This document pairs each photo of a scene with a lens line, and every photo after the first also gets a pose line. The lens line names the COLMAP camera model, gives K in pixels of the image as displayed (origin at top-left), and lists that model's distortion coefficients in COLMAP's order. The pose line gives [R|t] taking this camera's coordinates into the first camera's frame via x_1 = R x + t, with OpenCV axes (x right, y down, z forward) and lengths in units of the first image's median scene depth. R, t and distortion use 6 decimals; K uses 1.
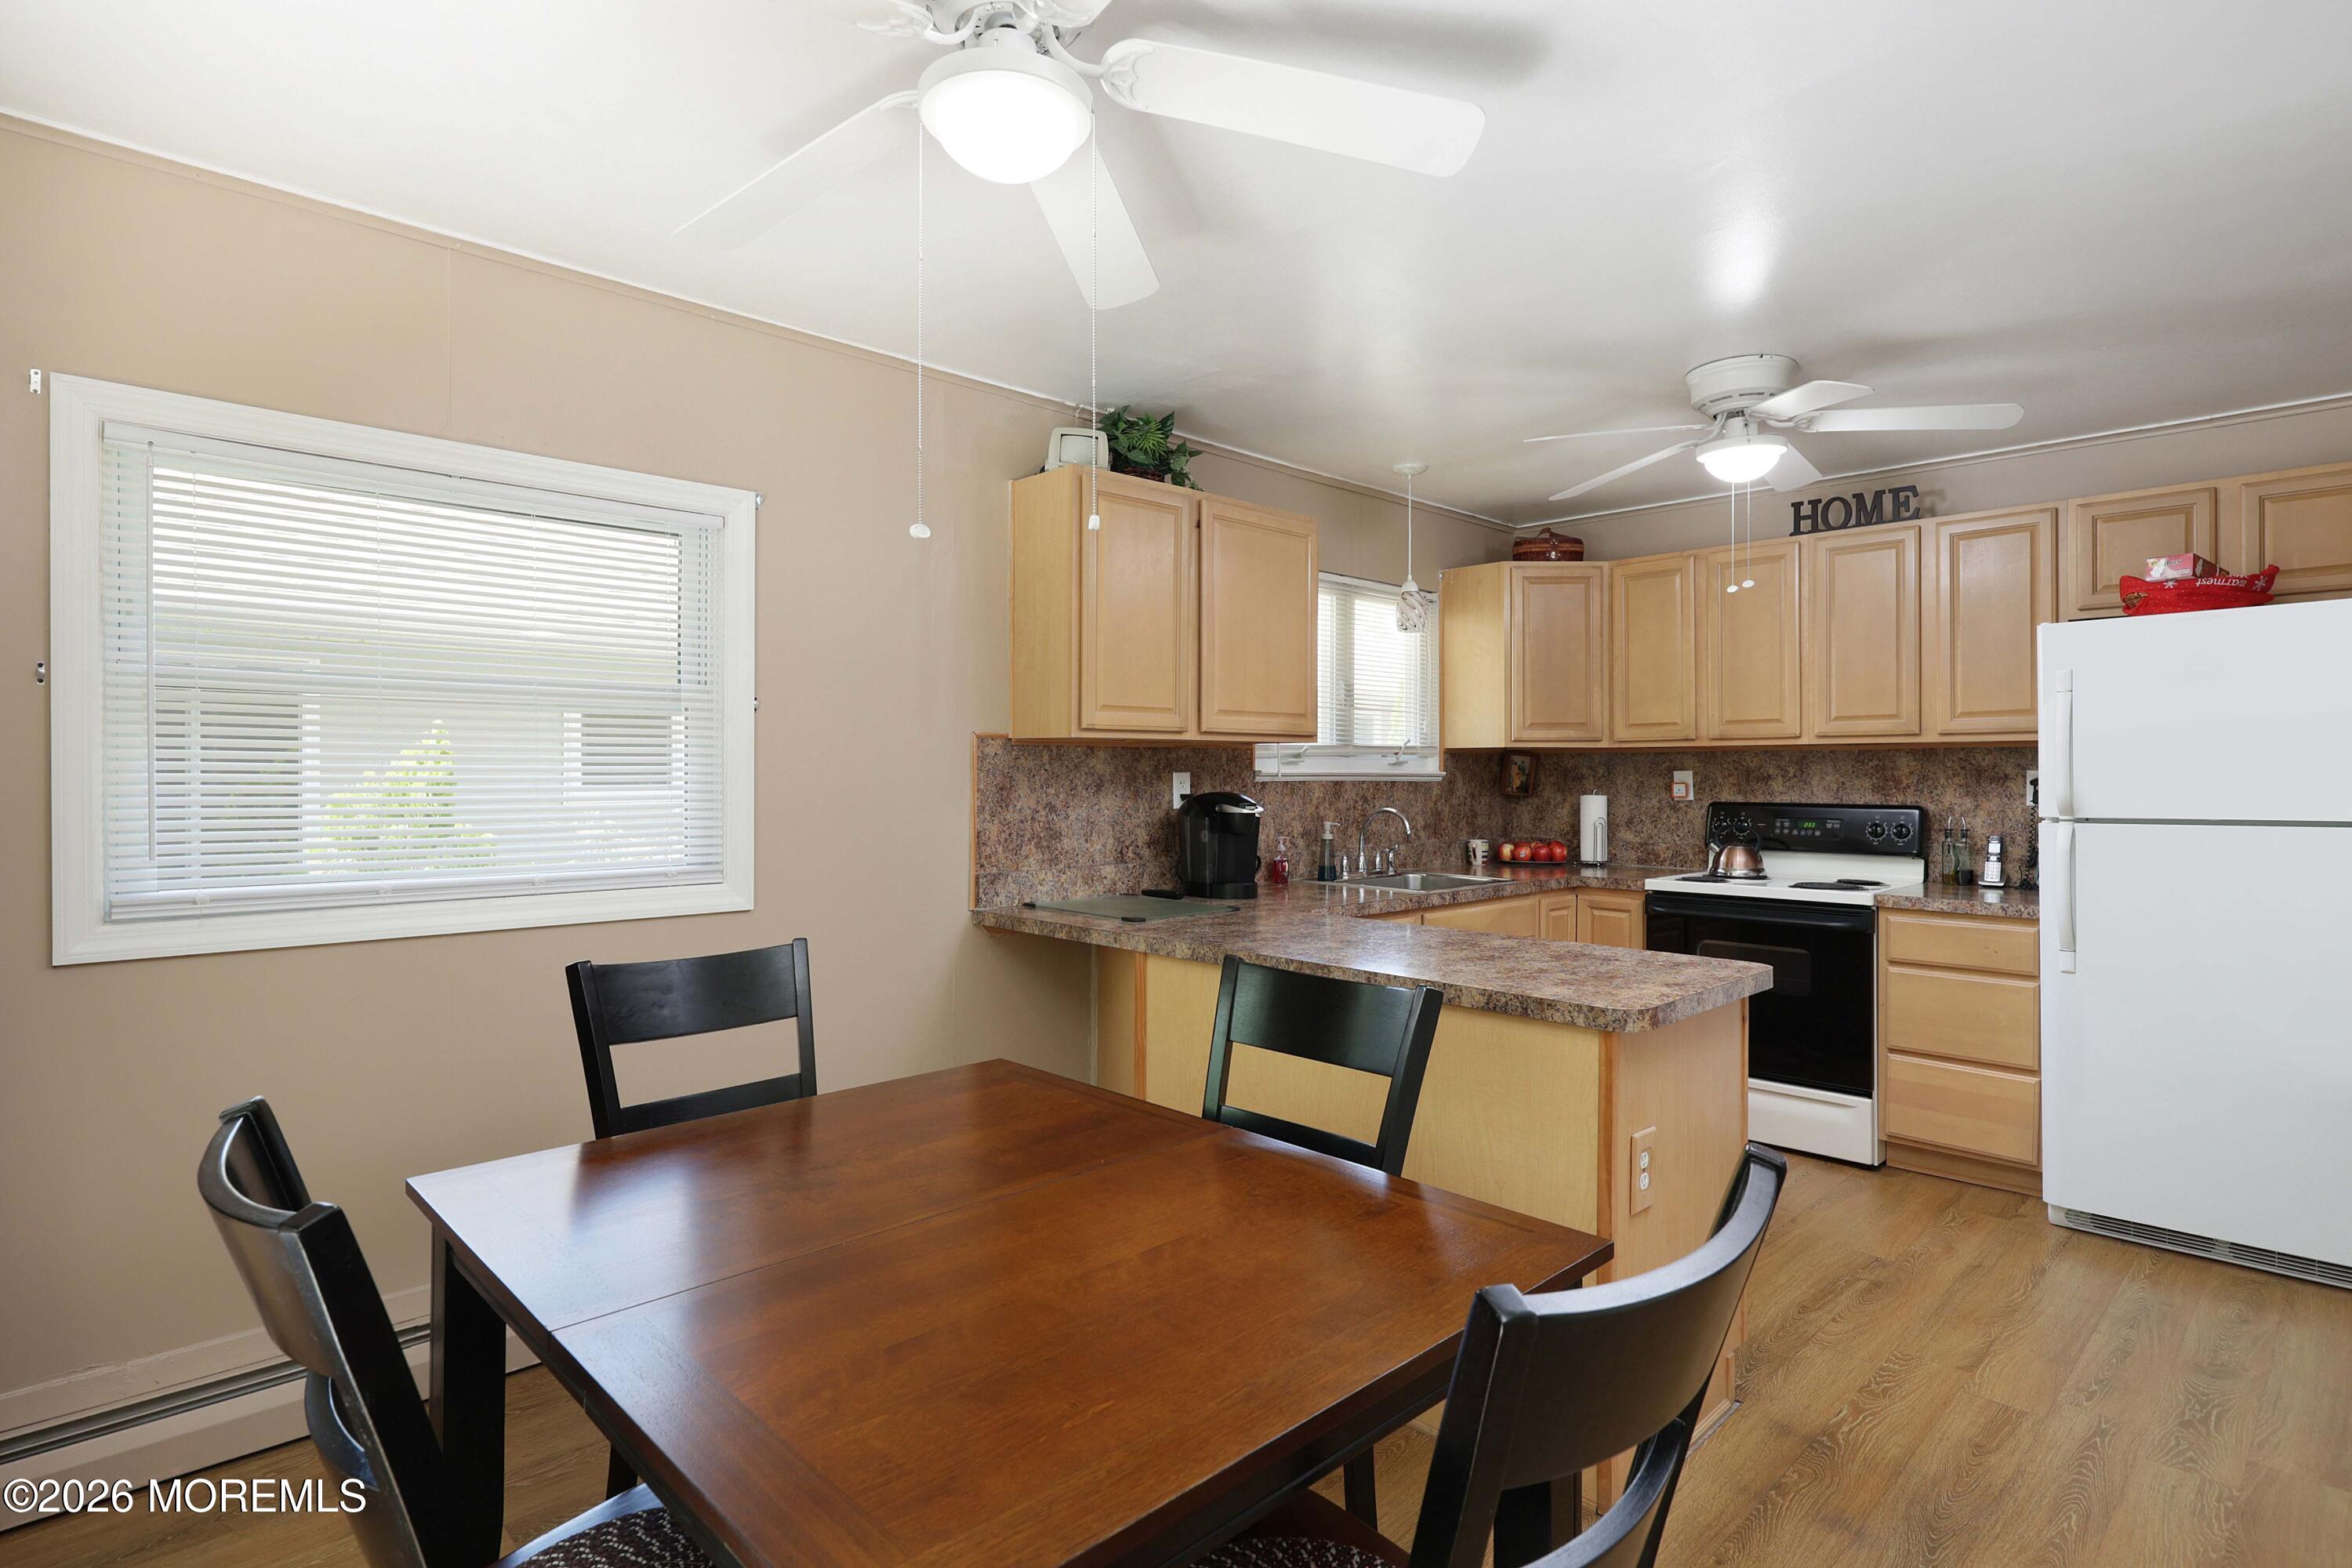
lens RADIAL K [[1174.7, 0, 1181.6], [0, 1174.7, 776.3], [0, 0, 1]] dist [-0.003593, 0.001349]
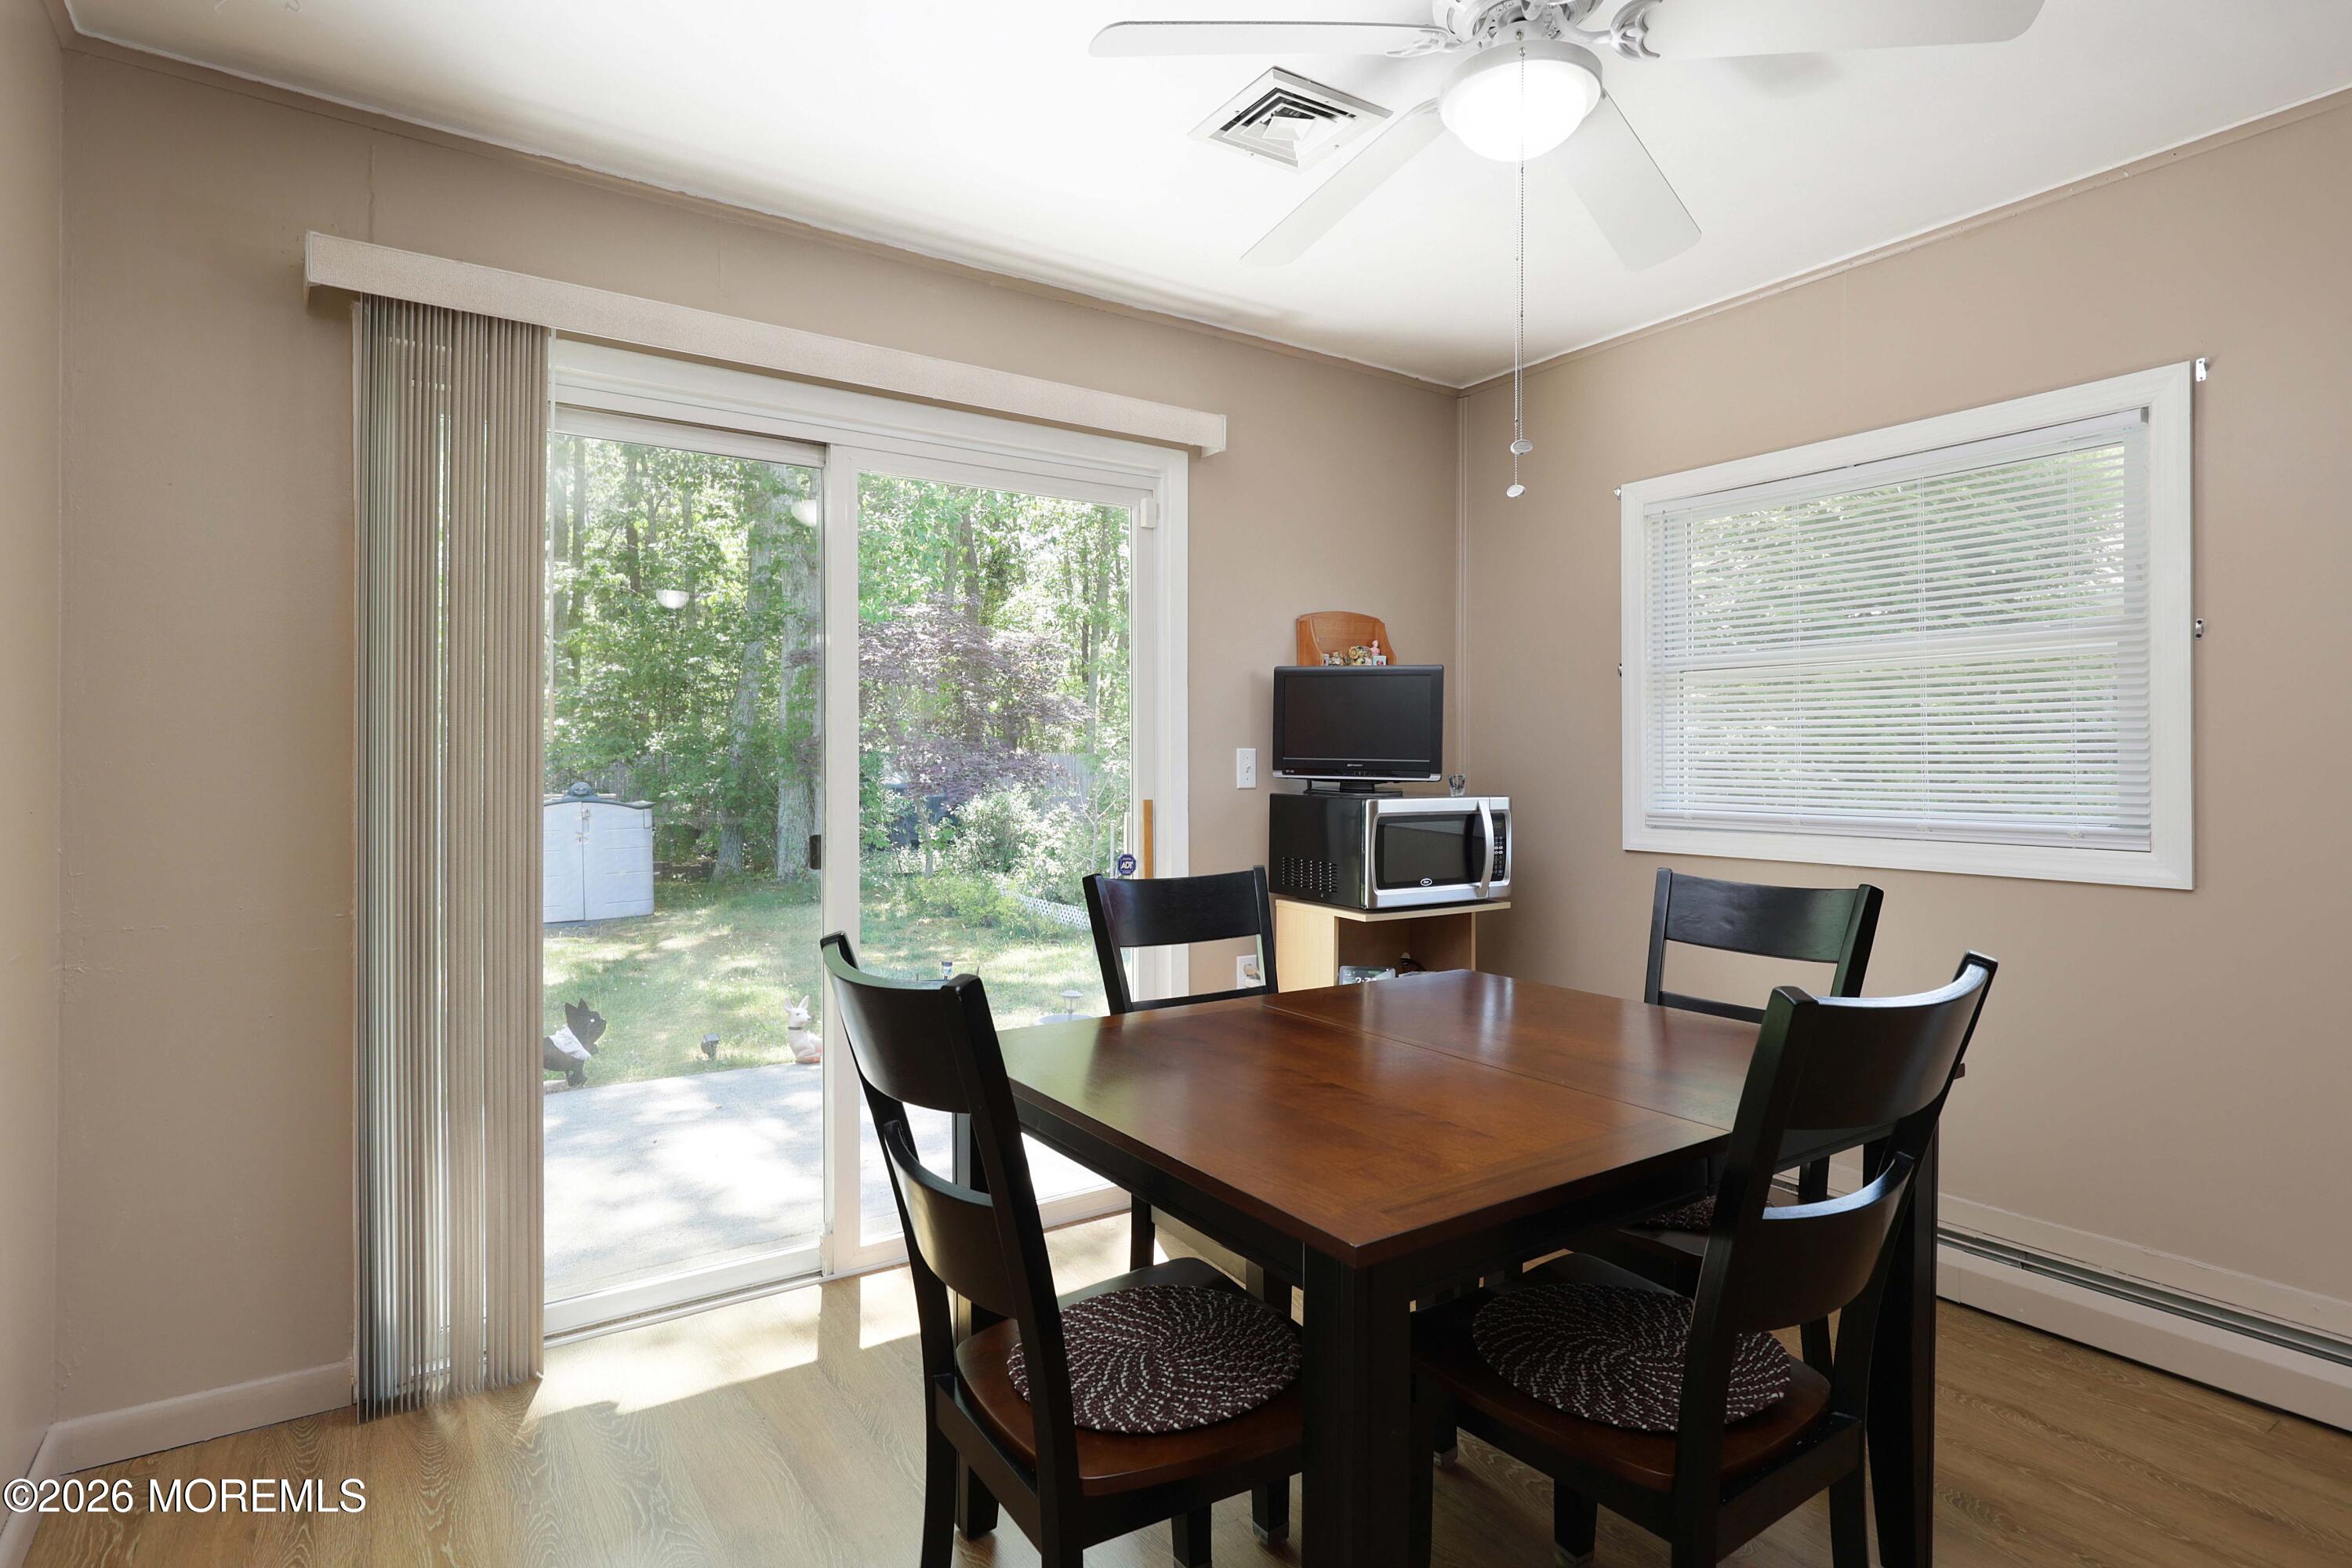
lens RADIAL K [[1174.7, 0, 1166.9], [0, 1174.7, 761.0], [0, 0, 1]] dist [-0.003593, 0.001349]
pose [[-0.164927, -0.006023, -0.986287, 0.387991], [-0.006239, 0.999968, -0.005063, 0.025813], [0.986286, 0.005319, -0.164959, 0.332936]]
